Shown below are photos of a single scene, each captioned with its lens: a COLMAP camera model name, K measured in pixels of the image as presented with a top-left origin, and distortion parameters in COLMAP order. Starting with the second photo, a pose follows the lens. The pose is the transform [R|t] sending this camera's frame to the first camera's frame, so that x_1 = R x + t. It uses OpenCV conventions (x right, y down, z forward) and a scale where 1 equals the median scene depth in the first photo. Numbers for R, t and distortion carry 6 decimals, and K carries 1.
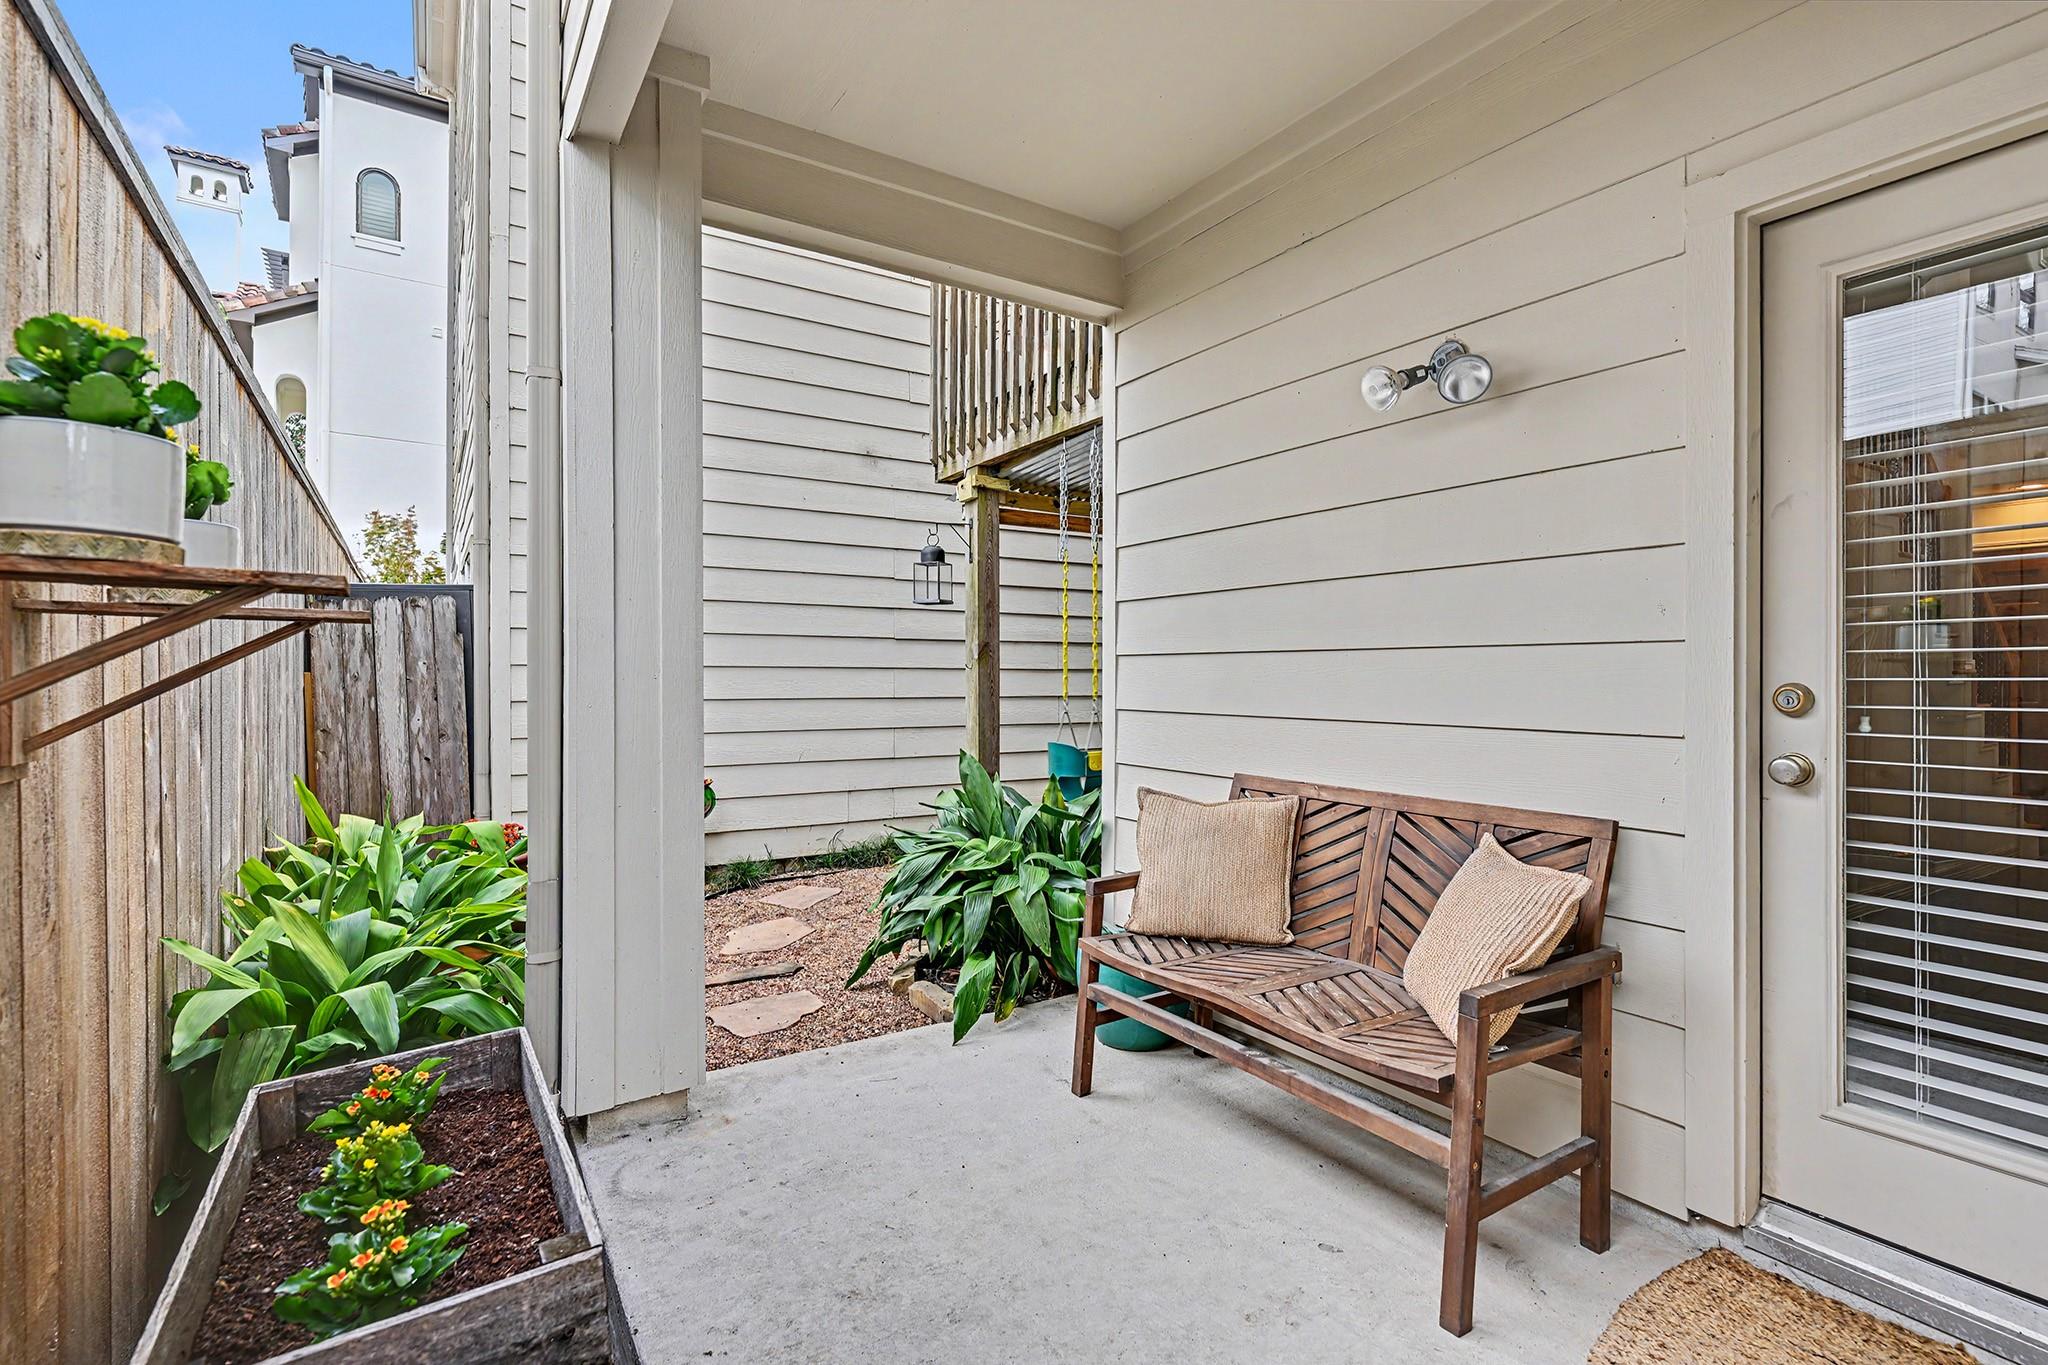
lens RADIAL K [[953.9, 0, 1025.4], [0, 953.9, 682.9], [0, 0, 1]] dist [-0.001166, -0.000116]
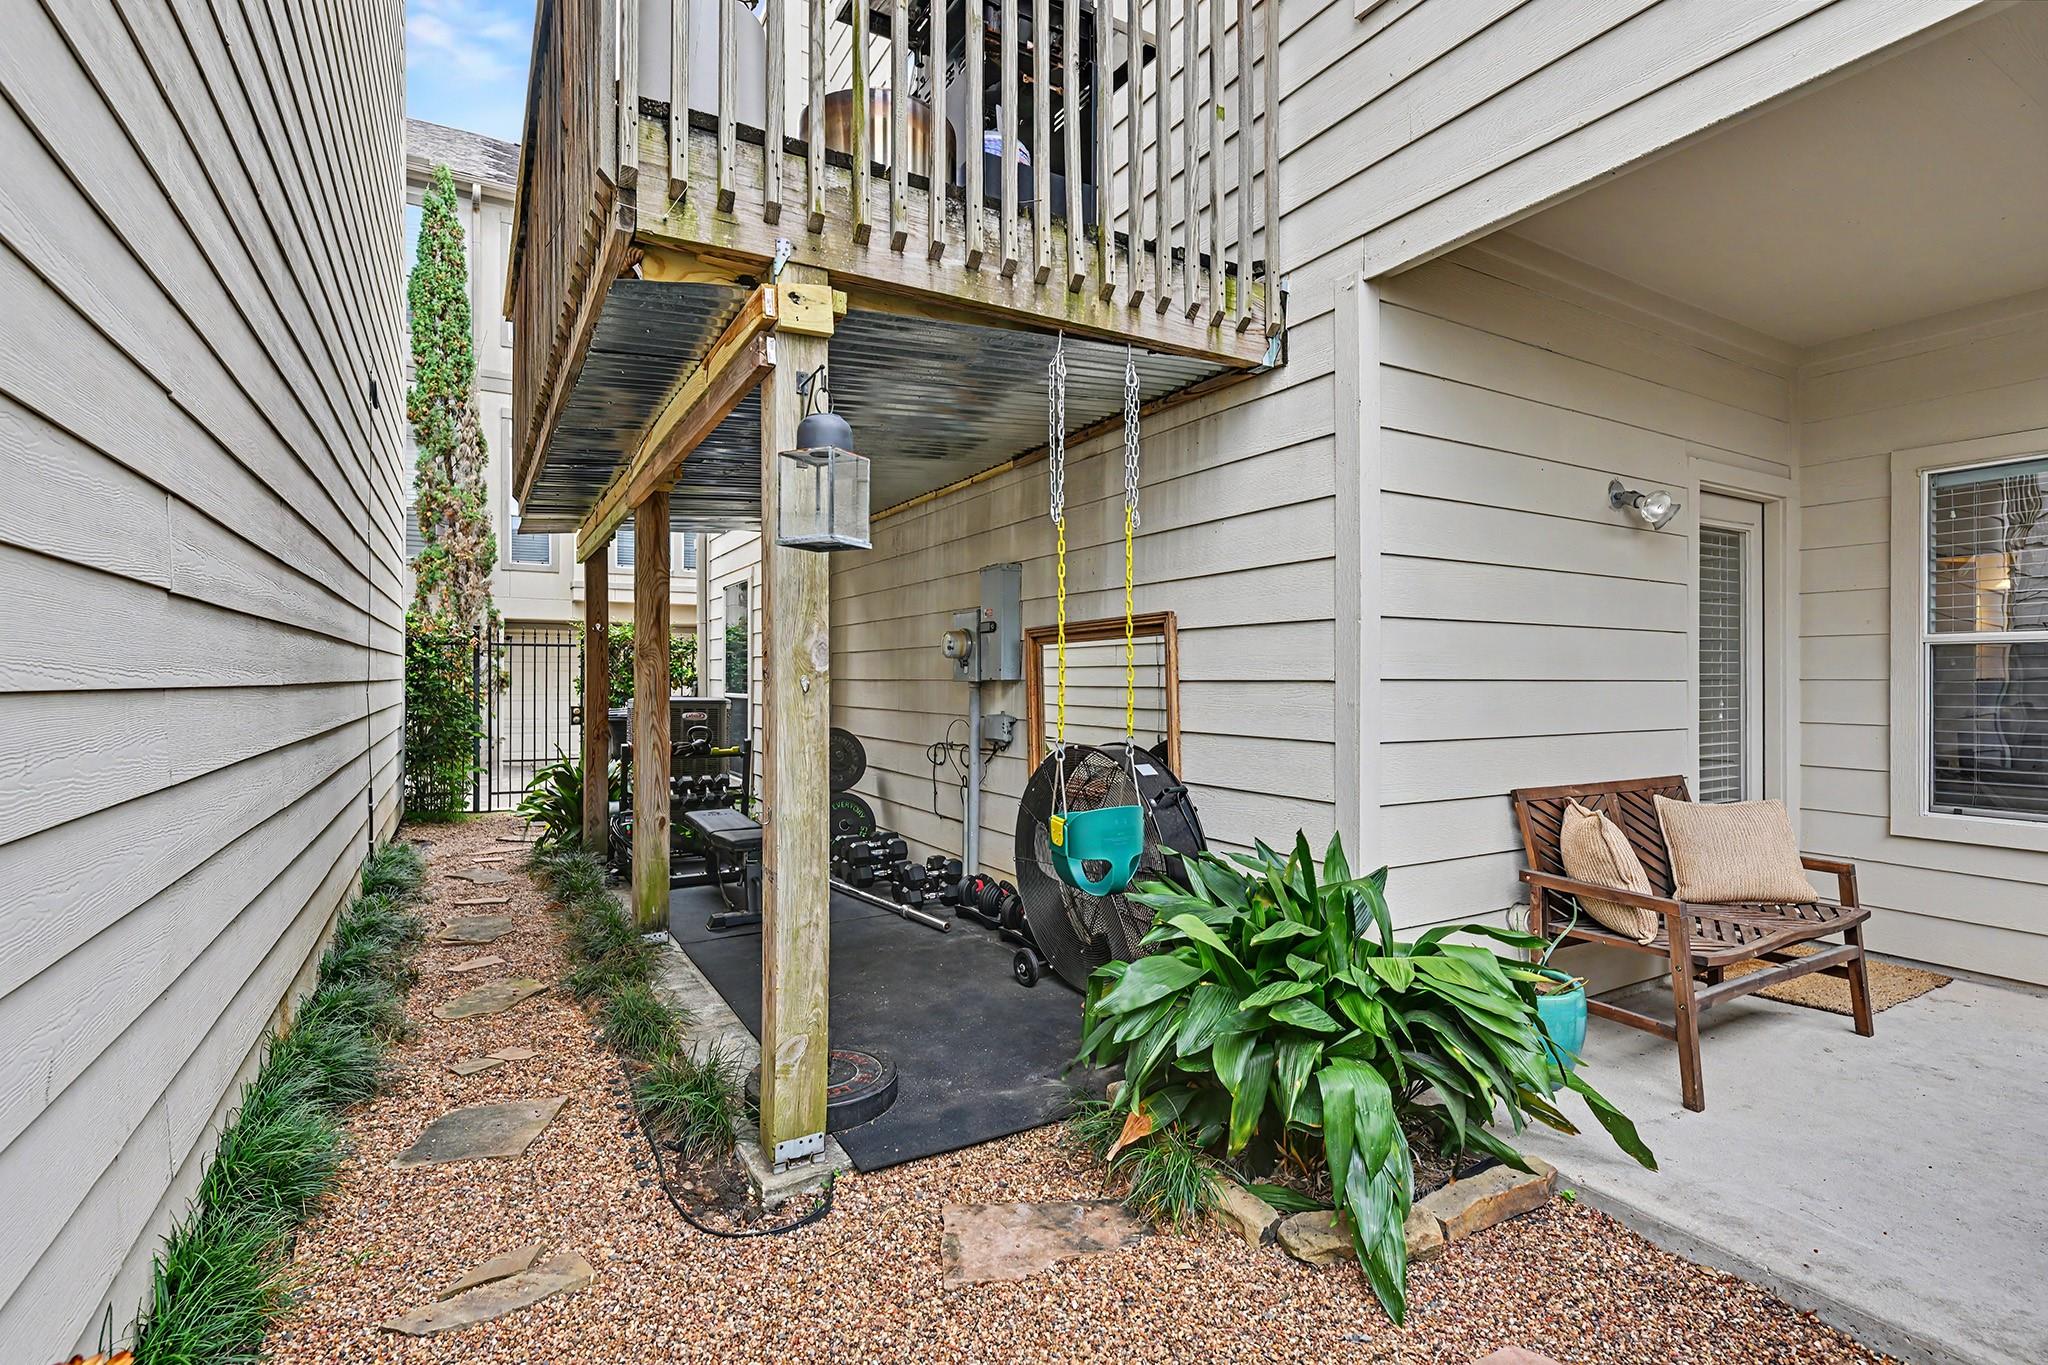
lens RADIAL K [[953.9, 0, 1025.5], [0, 953.9, 679.5], [0, 0, 1]] dist [-0.001166, -0.000116]
pose [[0.038447, 0.001154, 0.999260, -1.036572], [0.002765, 0.999995, -0.001261, -0.037090], [-0.999257, 0.002811, 0.038444, 1.741812]]
